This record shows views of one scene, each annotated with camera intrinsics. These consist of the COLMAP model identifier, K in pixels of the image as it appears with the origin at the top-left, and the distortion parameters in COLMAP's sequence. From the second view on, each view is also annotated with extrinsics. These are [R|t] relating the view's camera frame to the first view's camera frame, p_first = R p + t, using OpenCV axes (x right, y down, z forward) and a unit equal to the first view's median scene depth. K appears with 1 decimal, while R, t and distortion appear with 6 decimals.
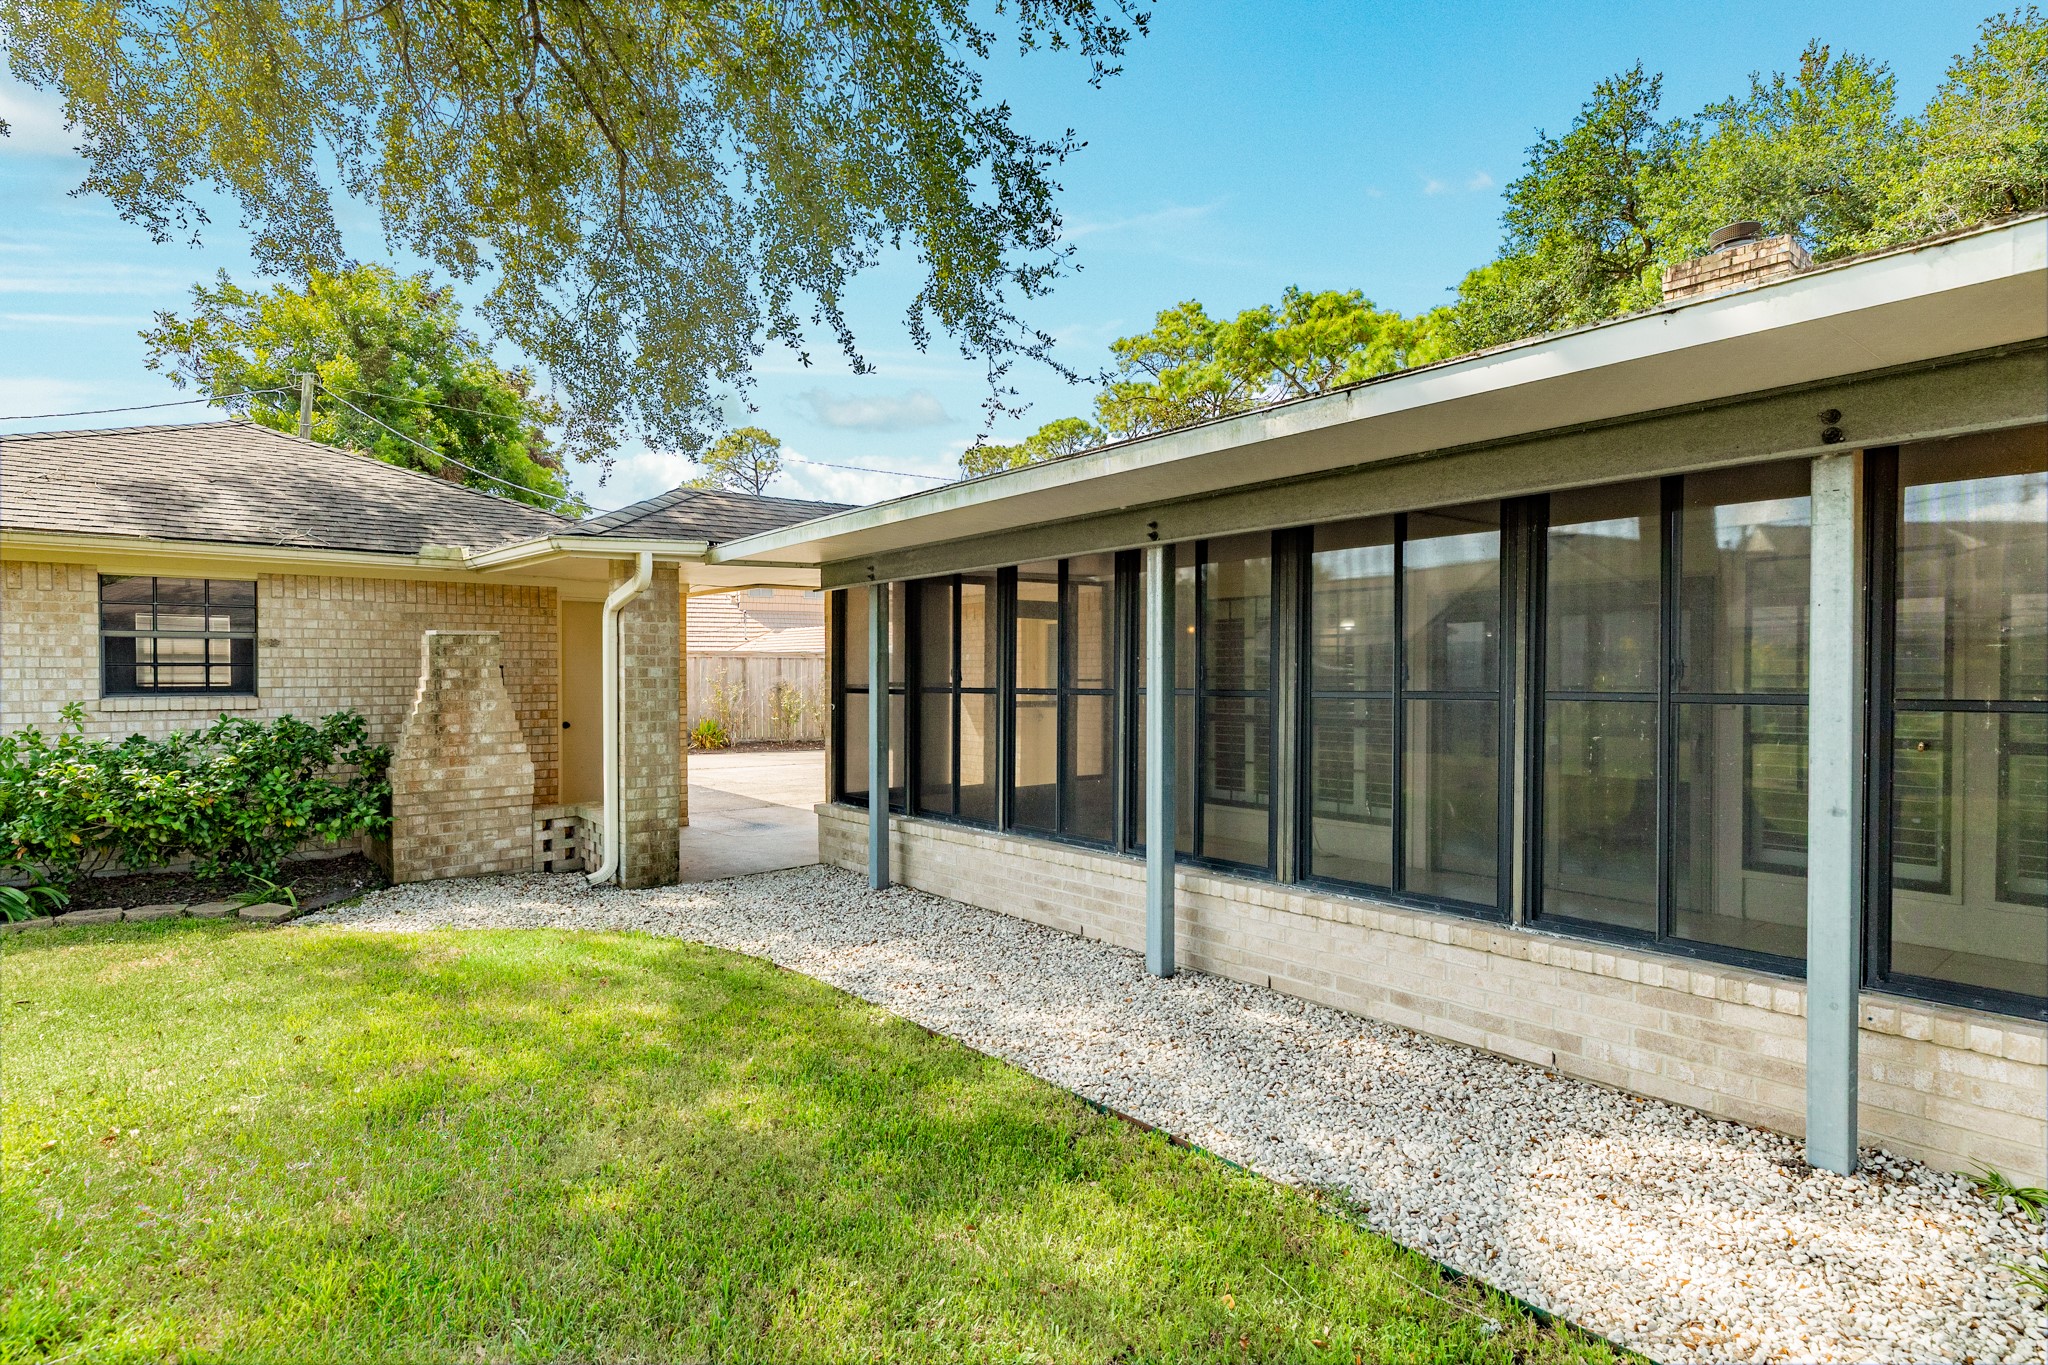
lens RADIAL K [[921.9, 0, 1030.1], [0, 921.9, 689.2], [0, 0, 1]] dist [0.000204, -0.000056]
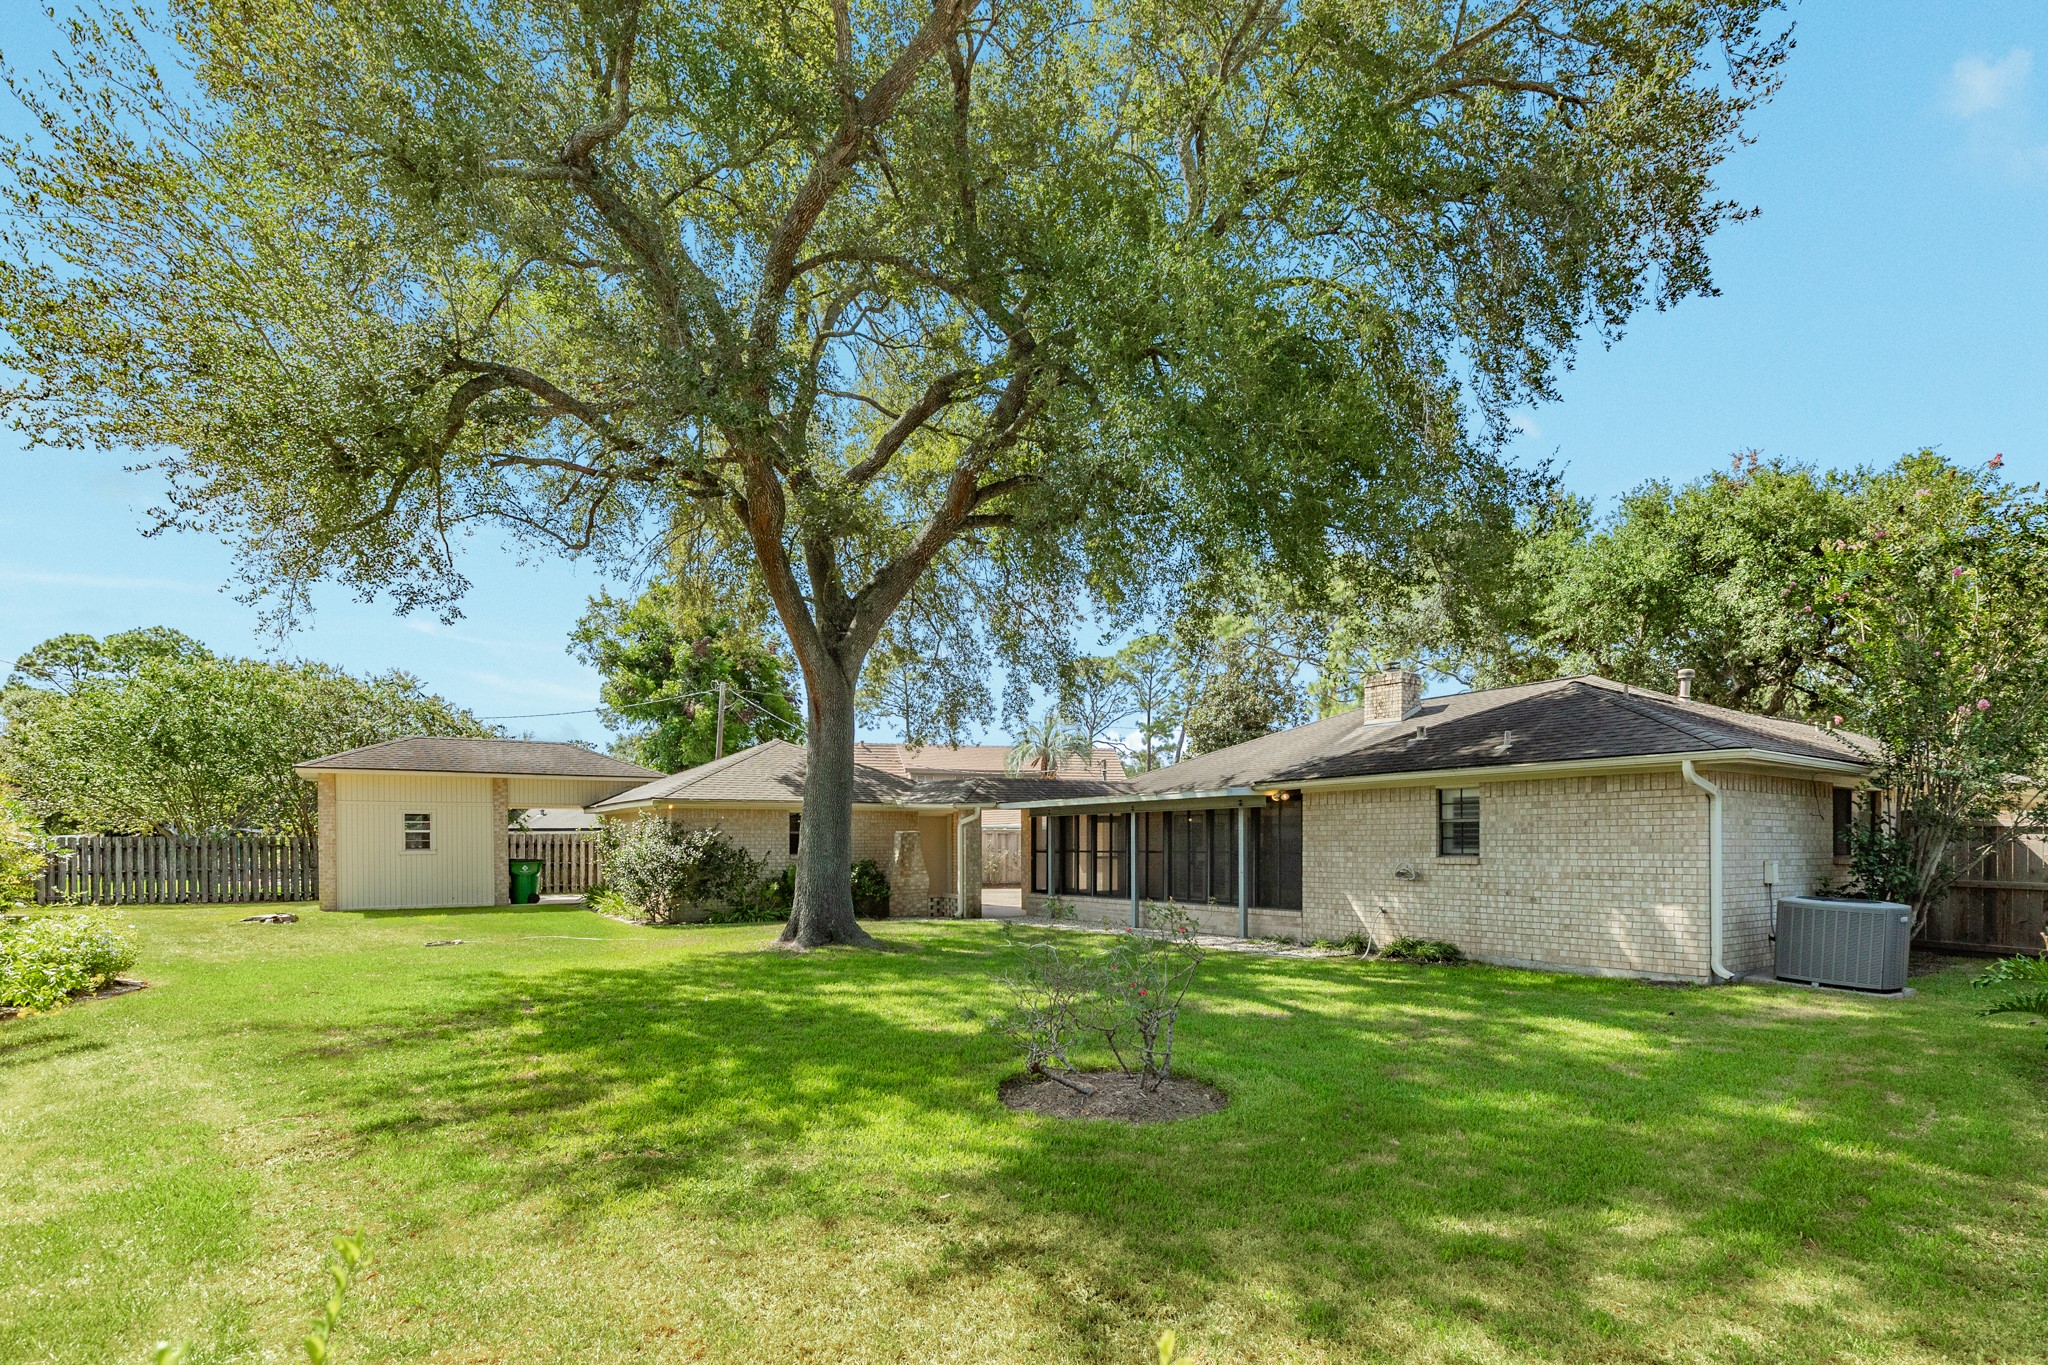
lens RADIAL K [[921.9, 0, 1030.1], [0, 921.9, 689.2], [0, 0, 1]] dist [0.000204, -0.000056]
pose [[0.993556, -0.023236, -0.110931, 0.100210], [0.003107, 0.983975, -0.178281, 0.015189], [0.113296, 0.176788, 0.977707, -1.814972]]
